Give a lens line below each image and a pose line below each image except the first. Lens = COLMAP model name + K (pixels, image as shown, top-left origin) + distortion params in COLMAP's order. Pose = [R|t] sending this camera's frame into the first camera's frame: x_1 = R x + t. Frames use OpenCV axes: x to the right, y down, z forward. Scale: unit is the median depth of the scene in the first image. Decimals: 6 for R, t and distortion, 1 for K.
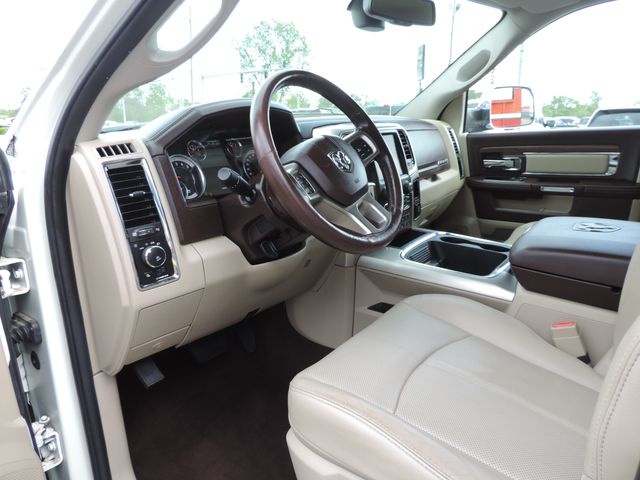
lens RADIAL K [[449.4, 0, 320.0], [0, 449.4, 240.0], [0, 0, 1]] dist [0.003862, -0.055783]
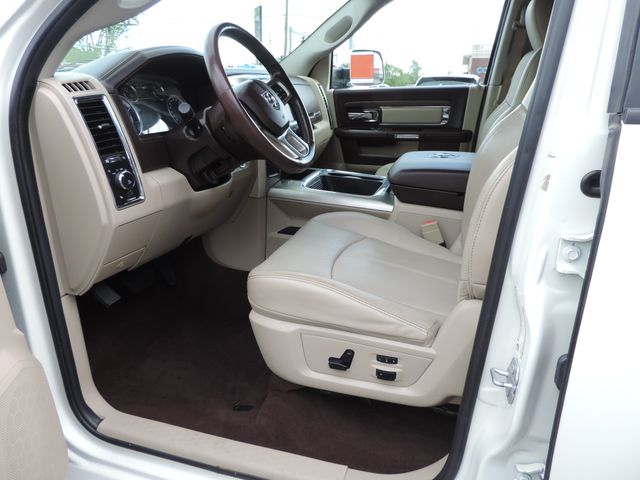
lens RADIAL K [[436.0, 0, 320.0], [0, 436.0, 240.0], [0, 0, 1]] dist [-0.030807, 0.002114]
pose [[0.947389, -0.084895, 0.308622, -0.194638], [0.057393, 0.993615, 0.097140, 0.085338], [-0.314898, -0.074317, 0.946211, -0.179748]]
